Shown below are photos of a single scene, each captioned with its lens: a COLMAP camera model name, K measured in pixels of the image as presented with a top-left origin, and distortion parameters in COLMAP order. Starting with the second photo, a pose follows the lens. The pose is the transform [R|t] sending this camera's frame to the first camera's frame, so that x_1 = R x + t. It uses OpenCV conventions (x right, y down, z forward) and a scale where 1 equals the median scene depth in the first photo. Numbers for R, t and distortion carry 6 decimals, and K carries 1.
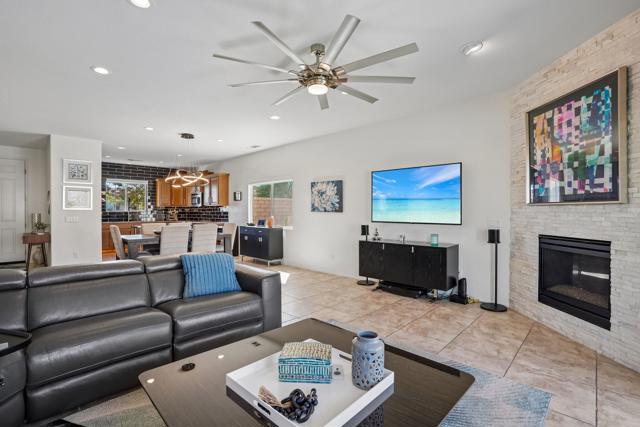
lens RADIAL K [[300.2, 0, 324.7], [0, 300.2, 213.3], [0, 0, 1]] dist [-0.011988, 0.001413]
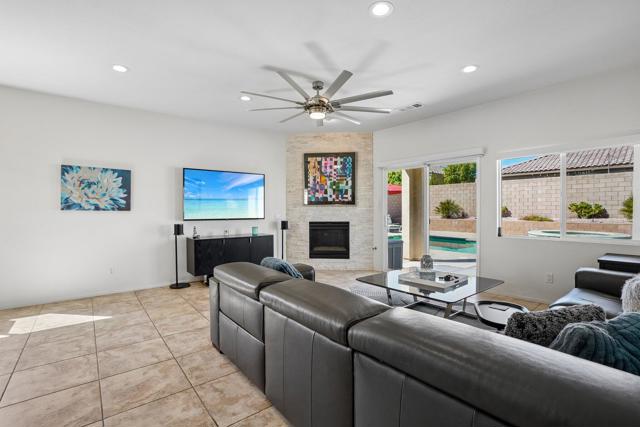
lens RADIAL K [[300.2, 0, 319.2], [0, 300.2, 216.5], [0, 0, 1]] dist [-0.011988, 0.001413]
pose [[0.169337, -0.021657, 0.985320, -1.183326], [0.008502, 0.999753, 0.020513, 0.001023], [-0.985522, 0.004904, 0.169479, 0.672077]]
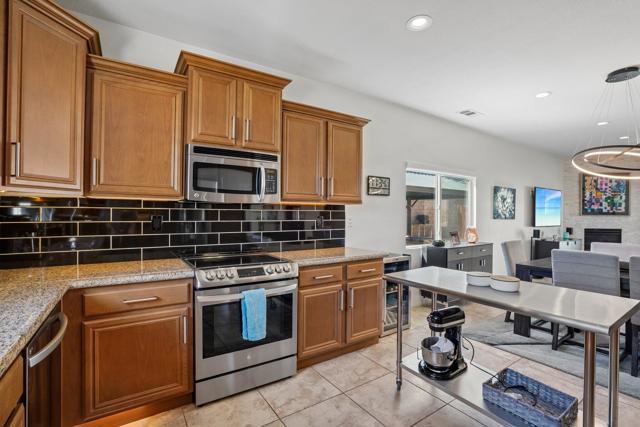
lens RADIAL K [[300.2, 0, 322.6], [0, 300.2, 213.2], [0, 0, 1]] dist [-0.011988, 0.001413]
pose [[0.219033, 0.012646, 0.975636, -2.055796], [0.002181, 0.999907, -0.013450, -0.022590], [-0.975715, 0.005073, 0.218985, 2.620897]]
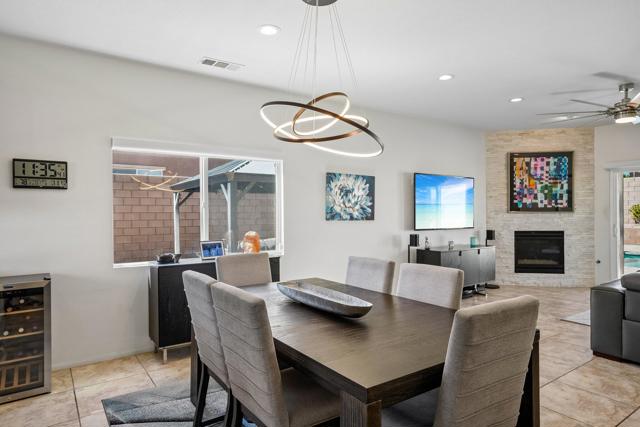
lens RADIAL K [[394.3, 0, 324.6], [0, 394.3, 215.7], [0, 0, 1]] dist [-0.004809, 0.007466]
pose [[0.202493, -0.002592, 0.979280, -1.685872], [0.014134, 0.999900, -0.000276, -0.028037], [-0.979182, 0.013896, 0.202510, 1.687676]]
